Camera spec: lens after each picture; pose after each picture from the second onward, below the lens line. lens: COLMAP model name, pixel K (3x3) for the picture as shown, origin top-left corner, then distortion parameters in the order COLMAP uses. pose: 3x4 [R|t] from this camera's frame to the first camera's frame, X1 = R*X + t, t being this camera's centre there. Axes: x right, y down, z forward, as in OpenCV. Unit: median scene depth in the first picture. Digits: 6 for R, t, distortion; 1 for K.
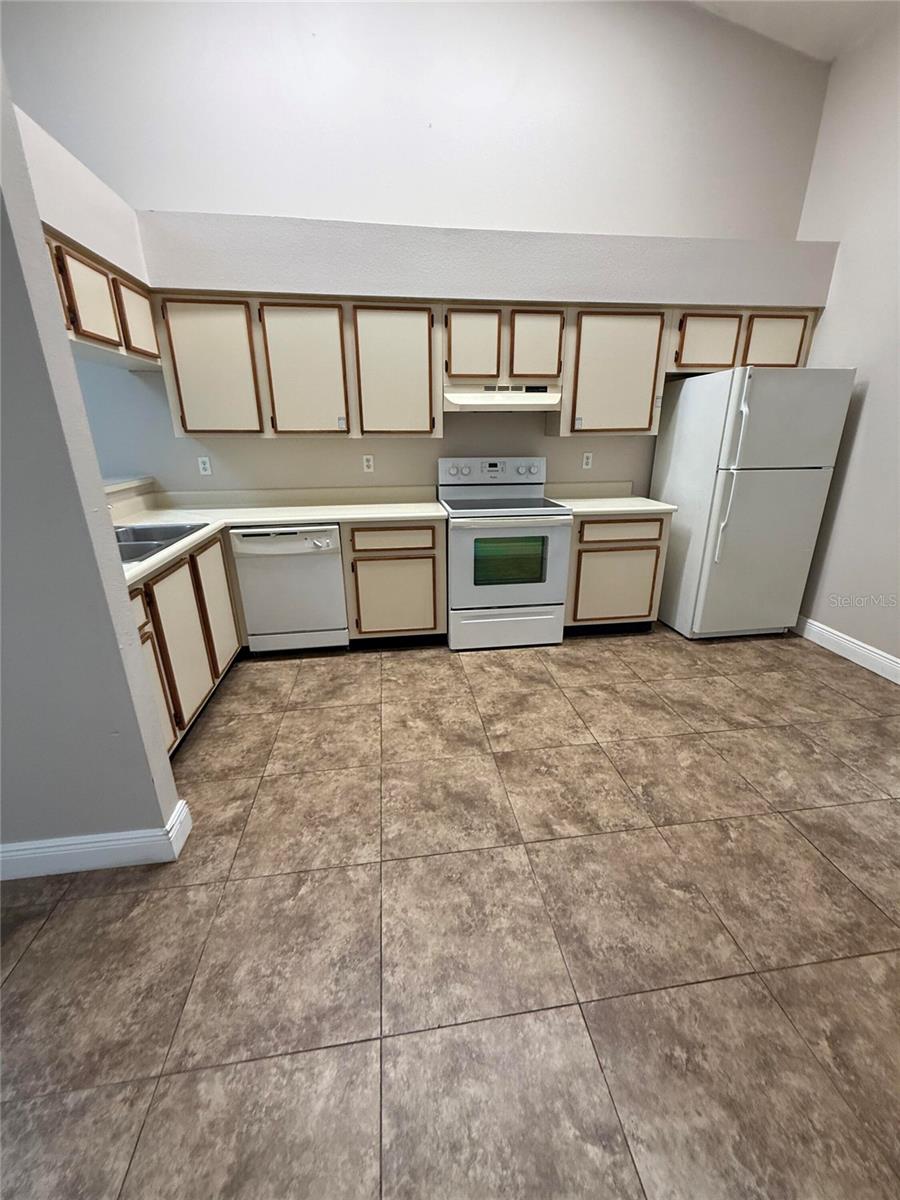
lens RADIAL K [[479.1, 0, 451.6], [0, 479.1, 599.4], [0, 0, 1]] dist [-0.001719, 0.000992]
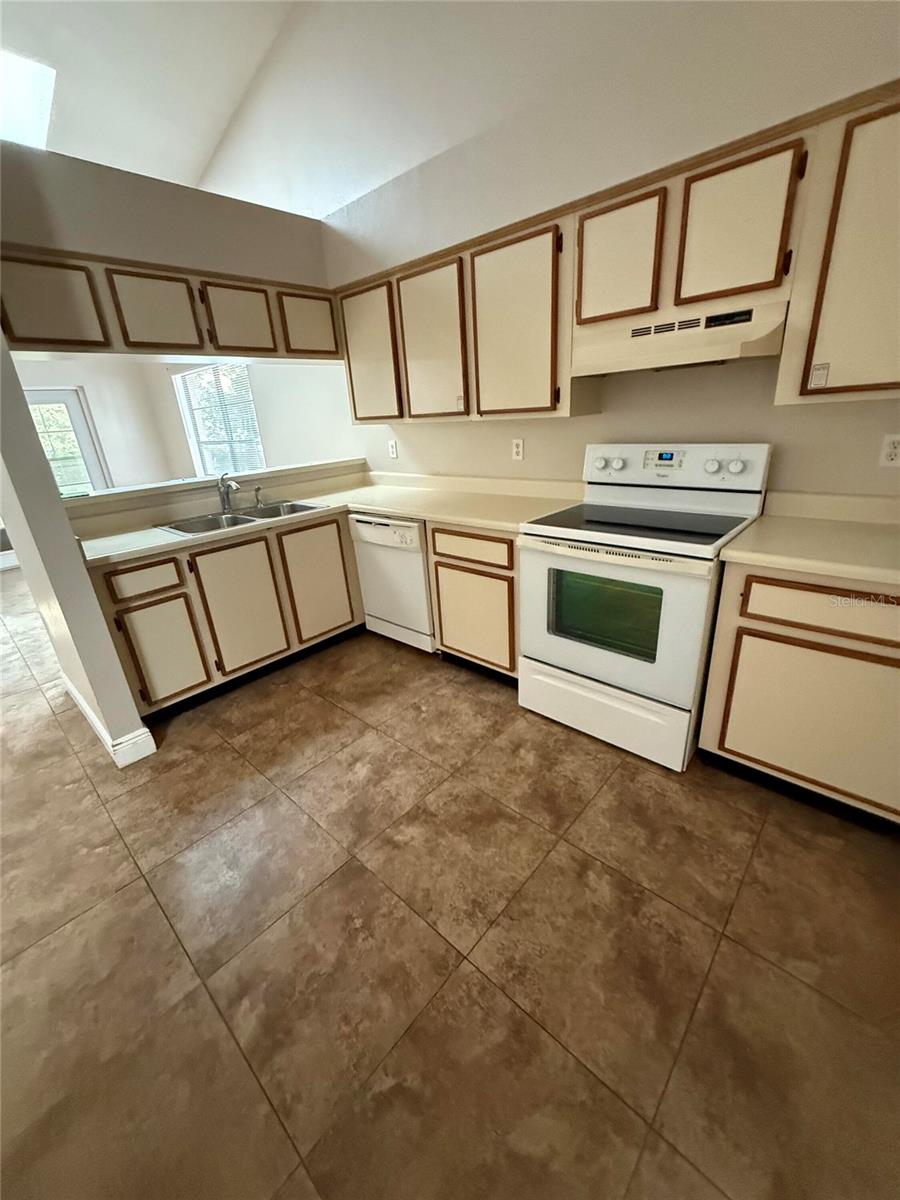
lens RADIAL K [[479.1, 0, 450.1], [0, 479.1, 597.4], [0, 0, 1]] dist [-0.001719, 0.000992]
pose [[0.633844, 0.244859, -0.733679, 0.483924], [-0.202785, 0.967994, 0.147868, -0.161804], [0.746404, 0.055054, 0.663212, 0.455837]]
